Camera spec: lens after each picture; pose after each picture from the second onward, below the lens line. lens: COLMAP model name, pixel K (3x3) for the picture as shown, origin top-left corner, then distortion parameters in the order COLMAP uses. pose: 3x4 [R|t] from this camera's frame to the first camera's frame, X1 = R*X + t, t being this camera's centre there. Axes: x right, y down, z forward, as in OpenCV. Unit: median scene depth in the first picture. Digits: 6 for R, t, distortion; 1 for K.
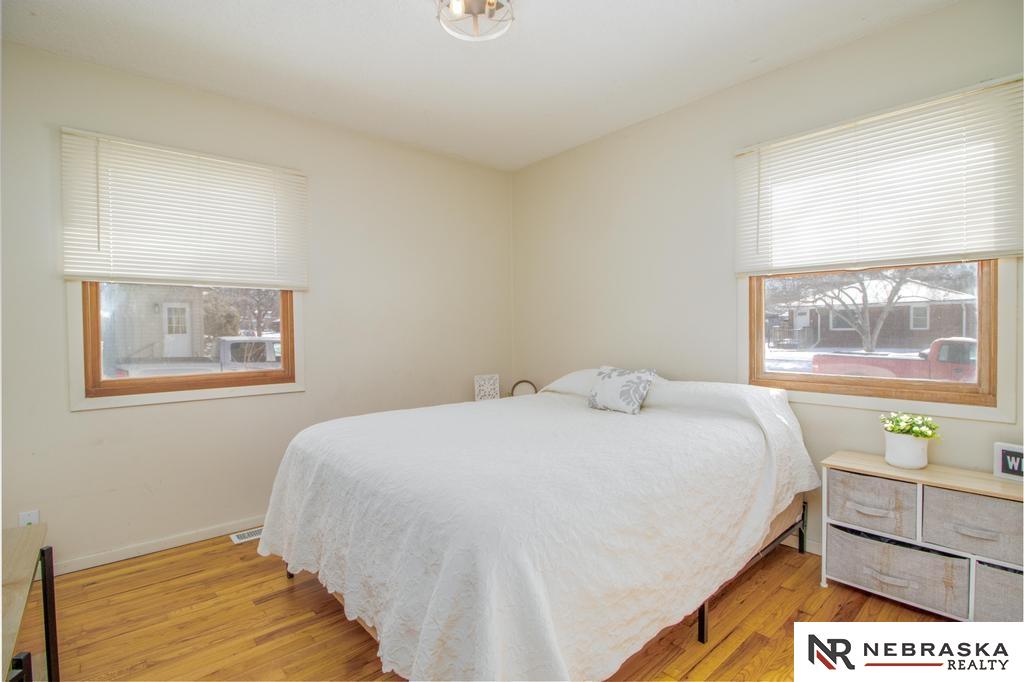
lens RADIAL K [[489.4, 0, 512.5], [0, 489.4, 321.6], [0, 0, 1]] dist [0.000911, -0.012177]
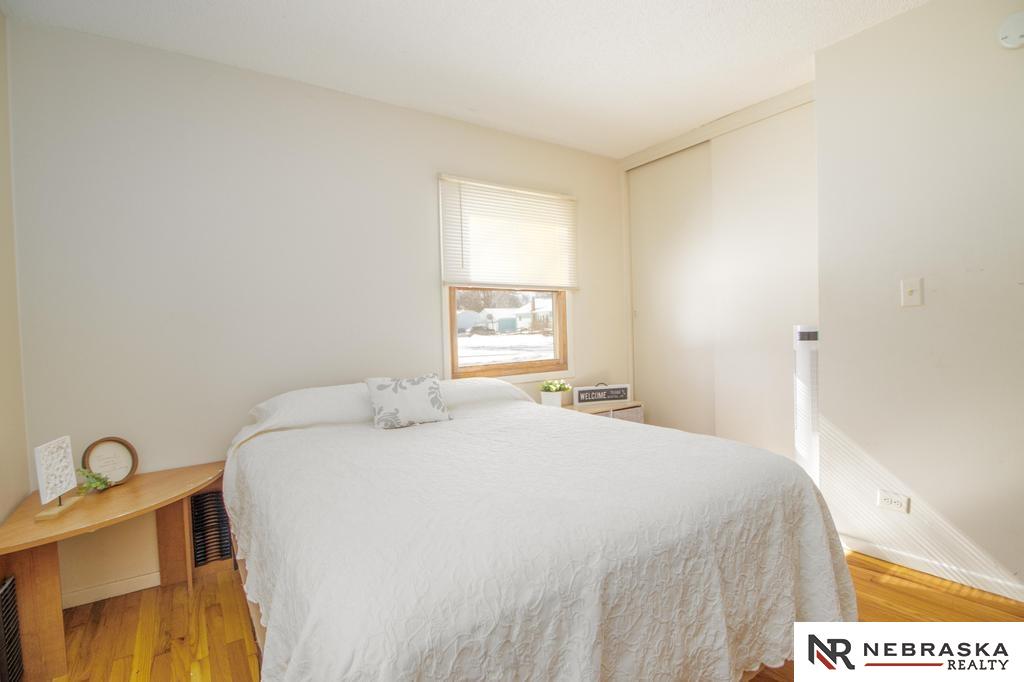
lens RADIAL K [[489.4, 0, 512.5], [0, 489.4, 321.6], [0, 0, 1]] dist [0.000911, -0.012177]
pose [[0.107695, 0.016815, 0.994042, -0.668920], [0.017438, 0.999671, -0.018800, 0.016394], [-0.994031, 0.019359, 0.107367, 0.741483]]
